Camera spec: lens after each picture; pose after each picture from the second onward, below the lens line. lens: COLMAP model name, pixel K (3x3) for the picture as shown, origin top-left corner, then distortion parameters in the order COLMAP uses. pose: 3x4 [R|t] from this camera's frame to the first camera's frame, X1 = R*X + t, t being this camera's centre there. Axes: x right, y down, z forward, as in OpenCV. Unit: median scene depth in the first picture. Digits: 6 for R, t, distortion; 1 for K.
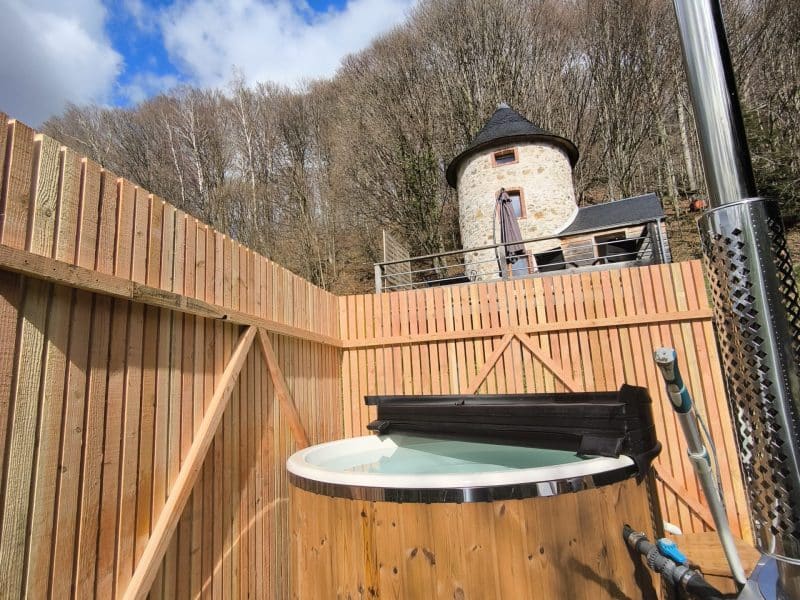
lens RADIAL K [[458.0, 0, 400.3], [0, 458.0, 305.3], [0, 0, 1]] dist [-0.039136, 0.032060]
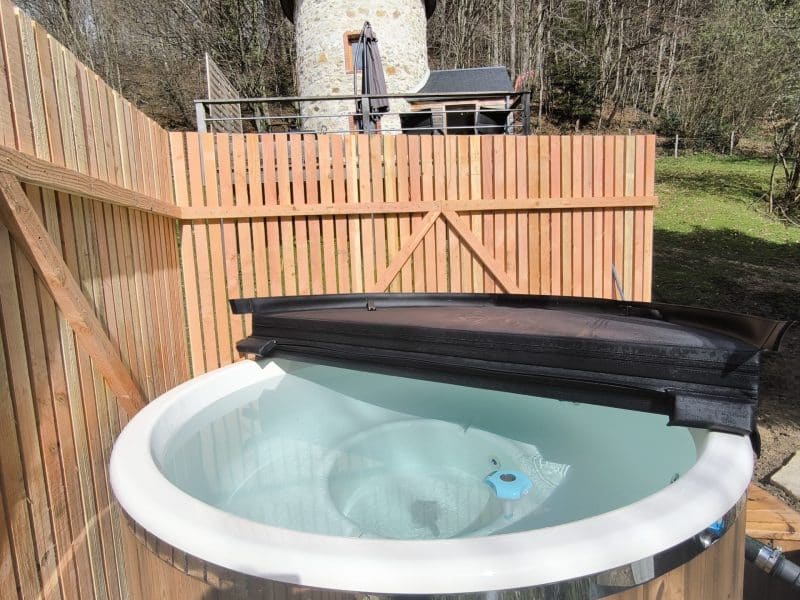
lens RADIAL K [[458.0, 0, 400.3], [0, 458.0, 305.3], [0, 0, 1]] dist [-0.039136, 0.032060]
pose [[0.923988, -0.025179, 0.381593, -0.093383], [-0.082462, 0.961238, 0.263099, 0.019676], [-0.373426, -0.274567, 0.886096, 0.331308]]
